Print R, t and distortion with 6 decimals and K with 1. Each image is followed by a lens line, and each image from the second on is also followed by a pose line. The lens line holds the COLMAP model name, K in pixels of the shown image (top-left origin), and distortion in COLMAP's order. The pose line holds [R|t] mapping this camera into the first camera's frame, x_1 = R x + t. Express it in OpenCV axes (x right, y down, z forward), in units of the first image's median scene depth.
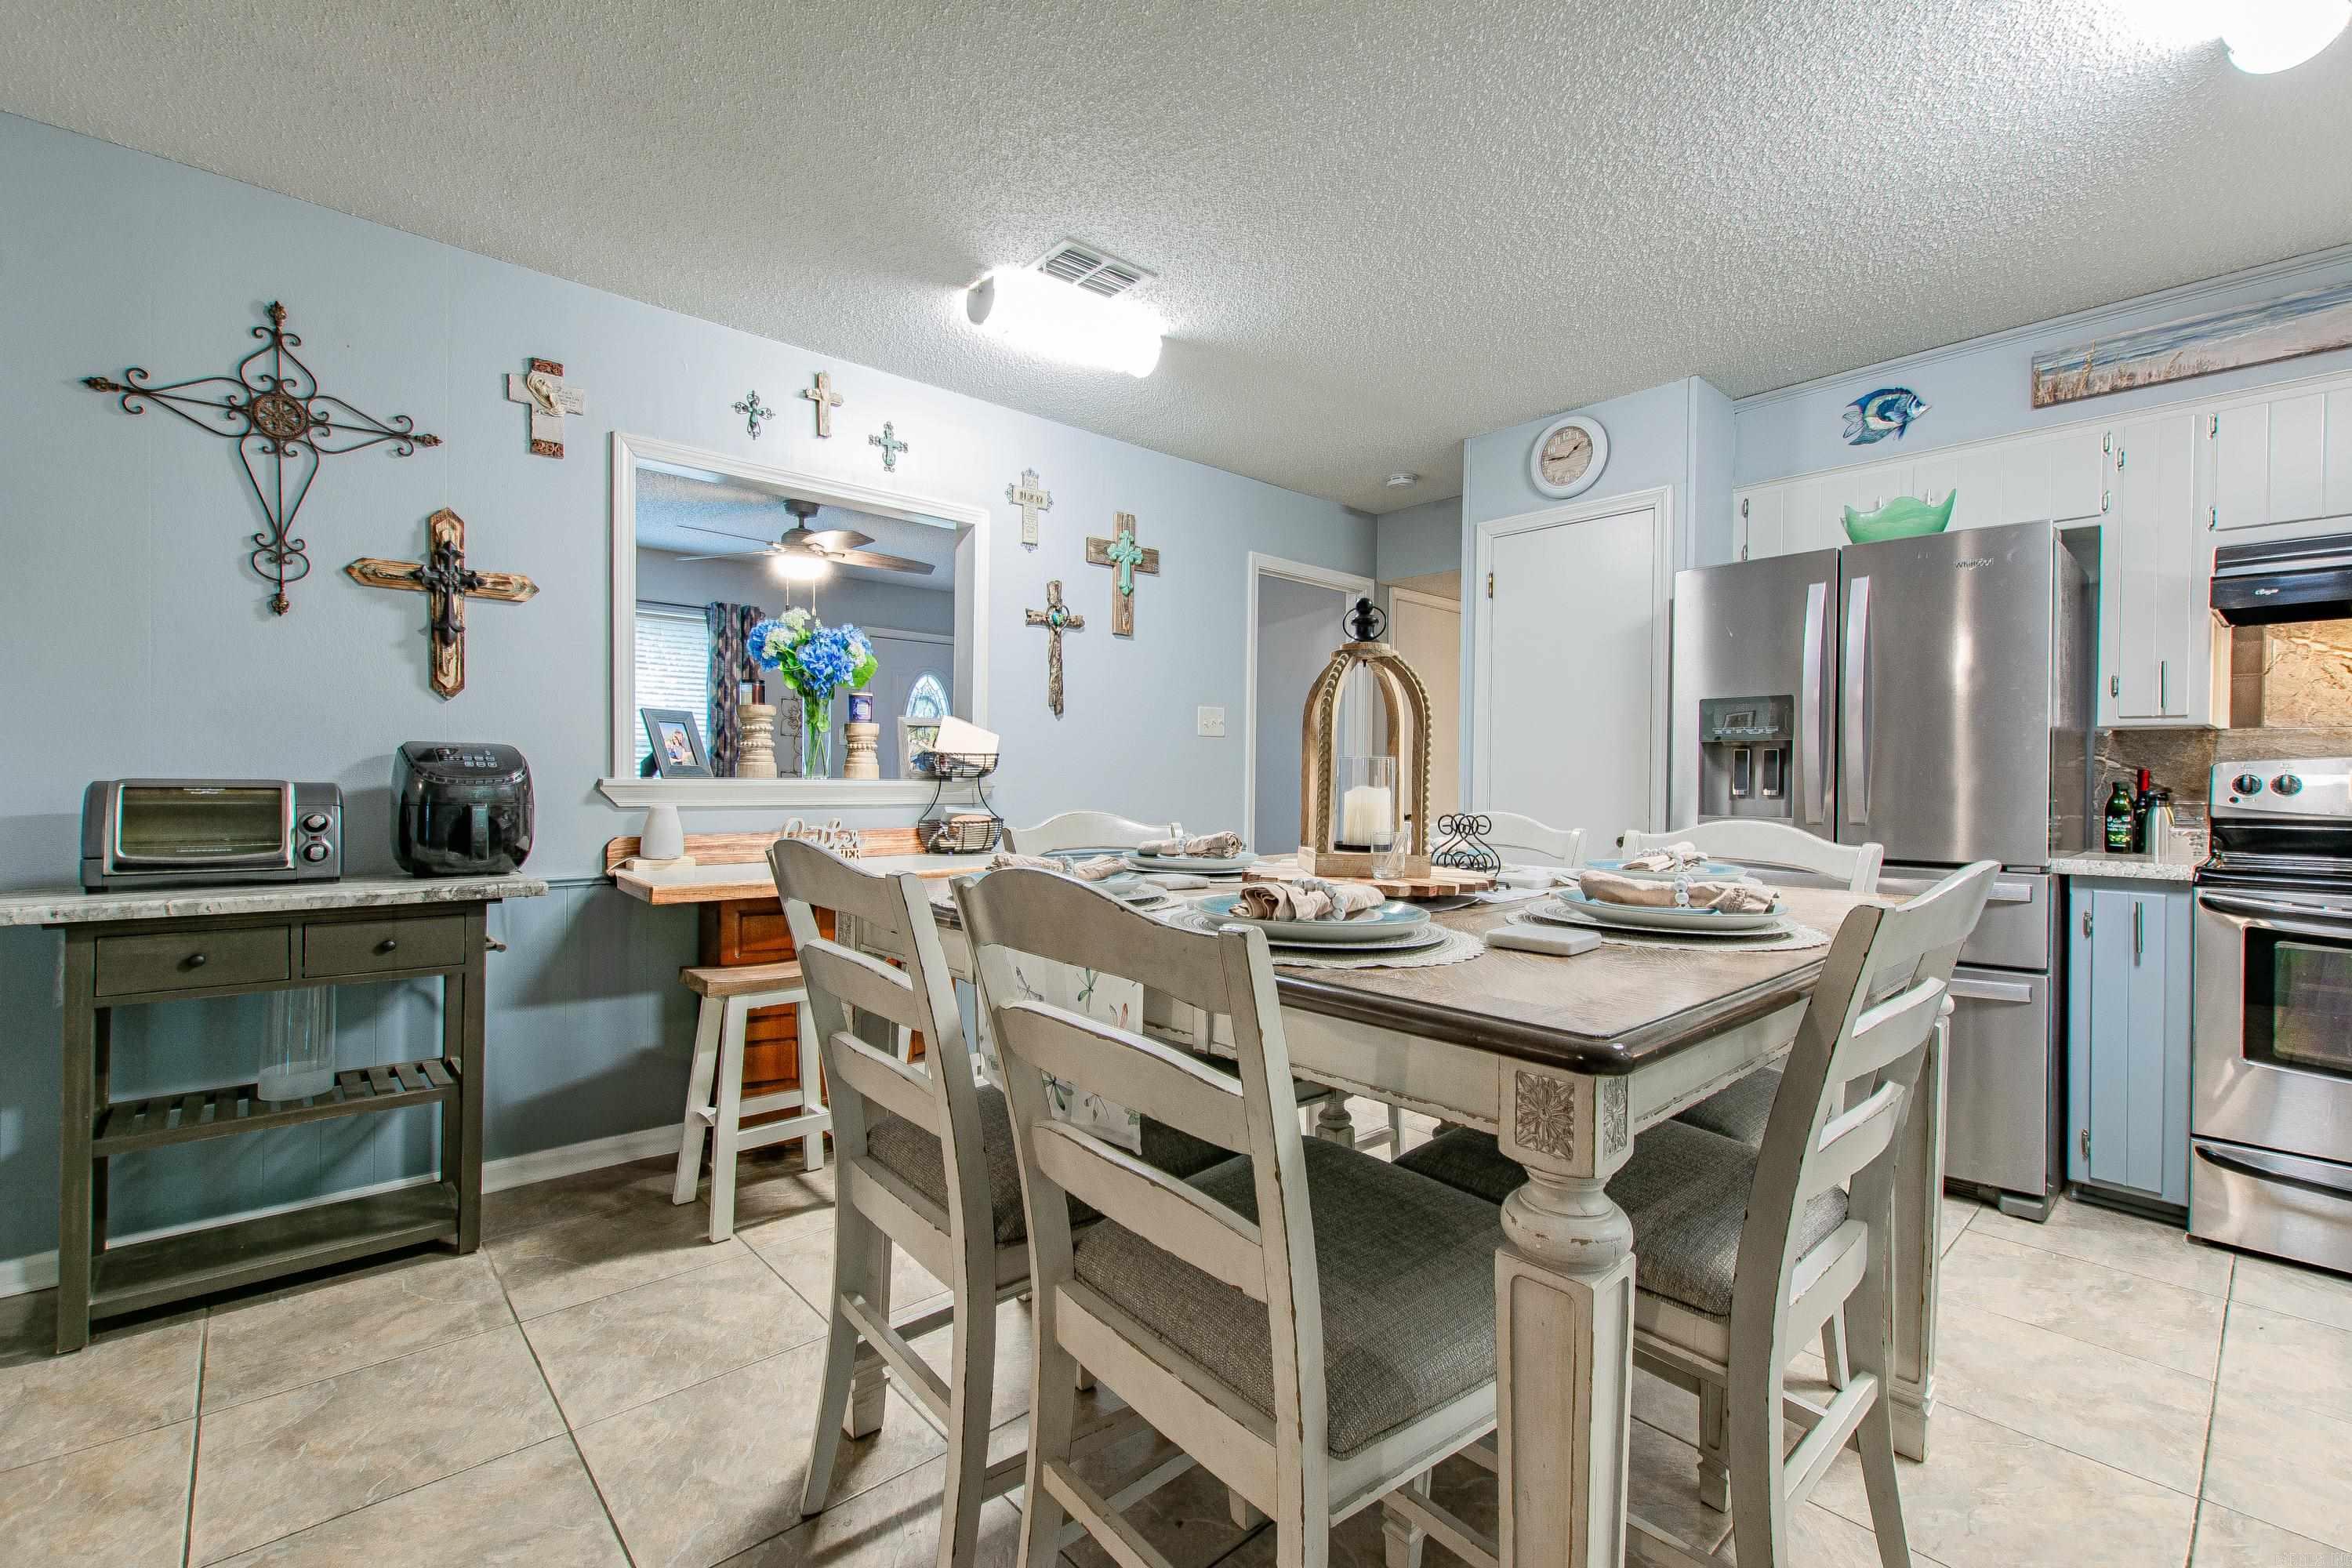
lens RADIAL K [[1055.1, 0, 1176.0], [0, 1055.1, 784.0], [0, 0, 1]] dist [0.018344, -0.026302]
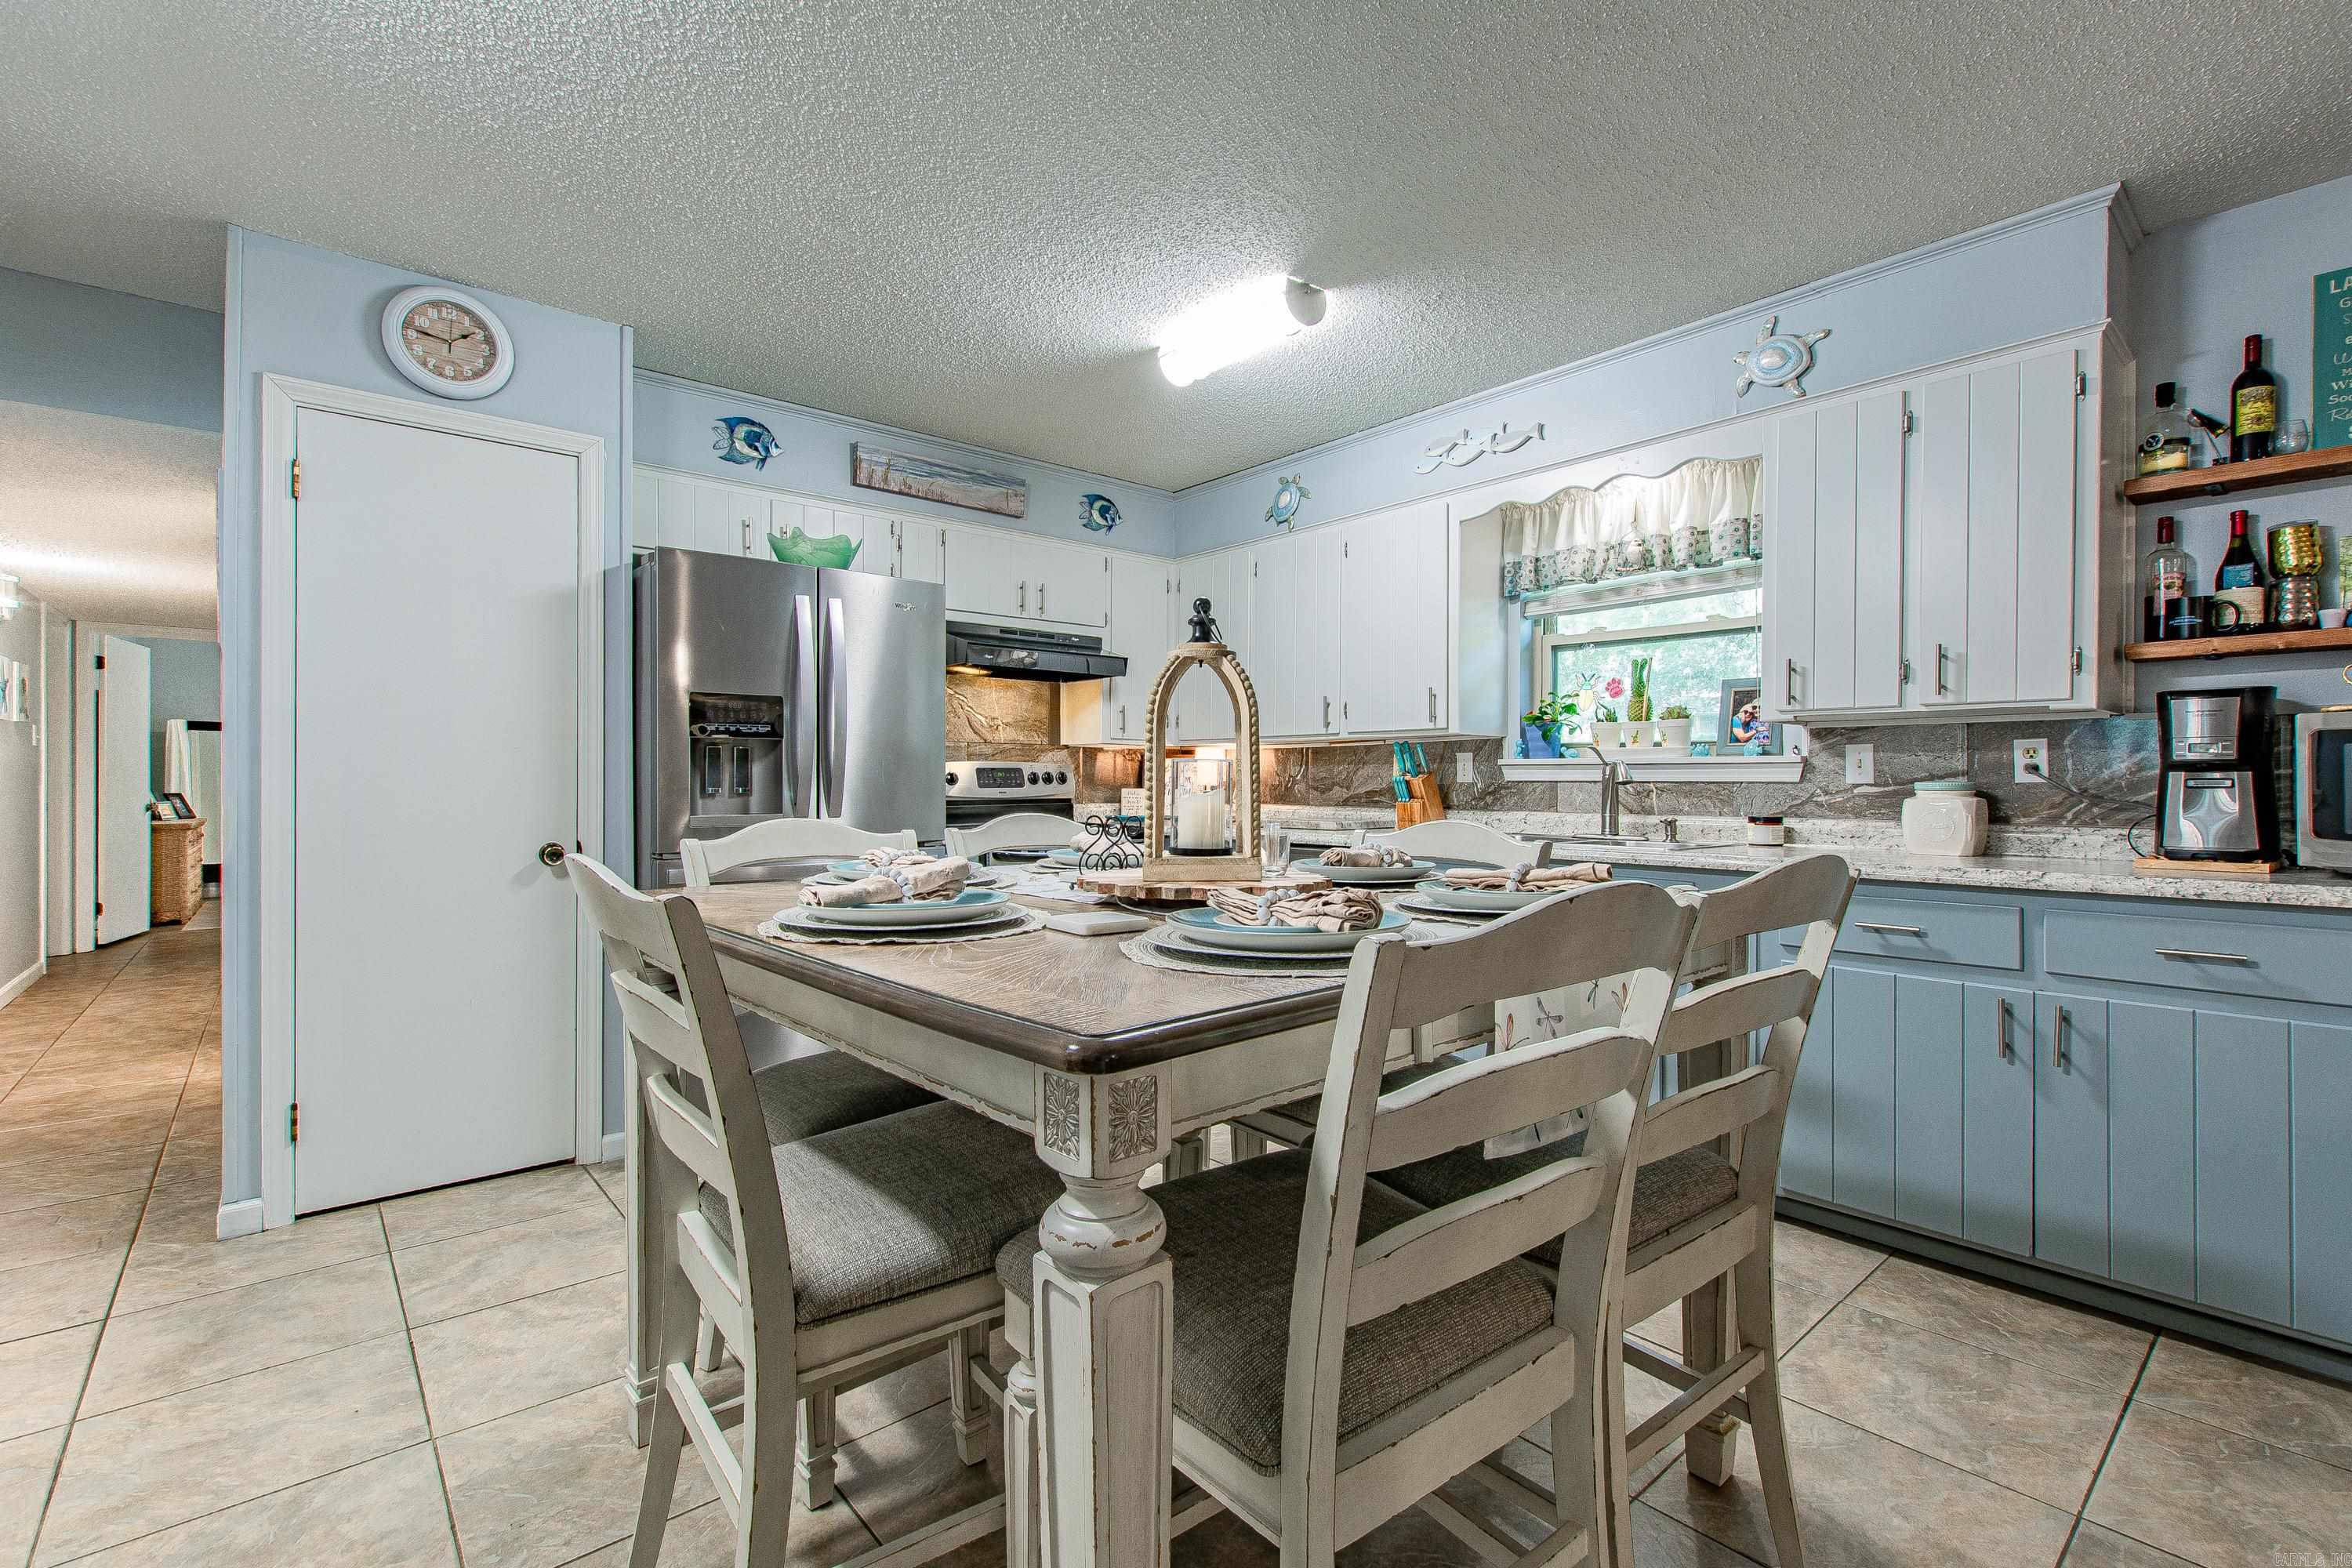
lens RADIAL K [[1055.1, 0, 1176.0], [0, 1055.1, 784.0], [0, 0, 1]] dist [0.018344, -0.026302]
pose [[-0.007902, -0.018096, 0.999805, -0.443350], [-0.001289, 0.999836, 0.018086, -0.014478], [-0.999968, -0.001145, -0.007924, 0.565583]]
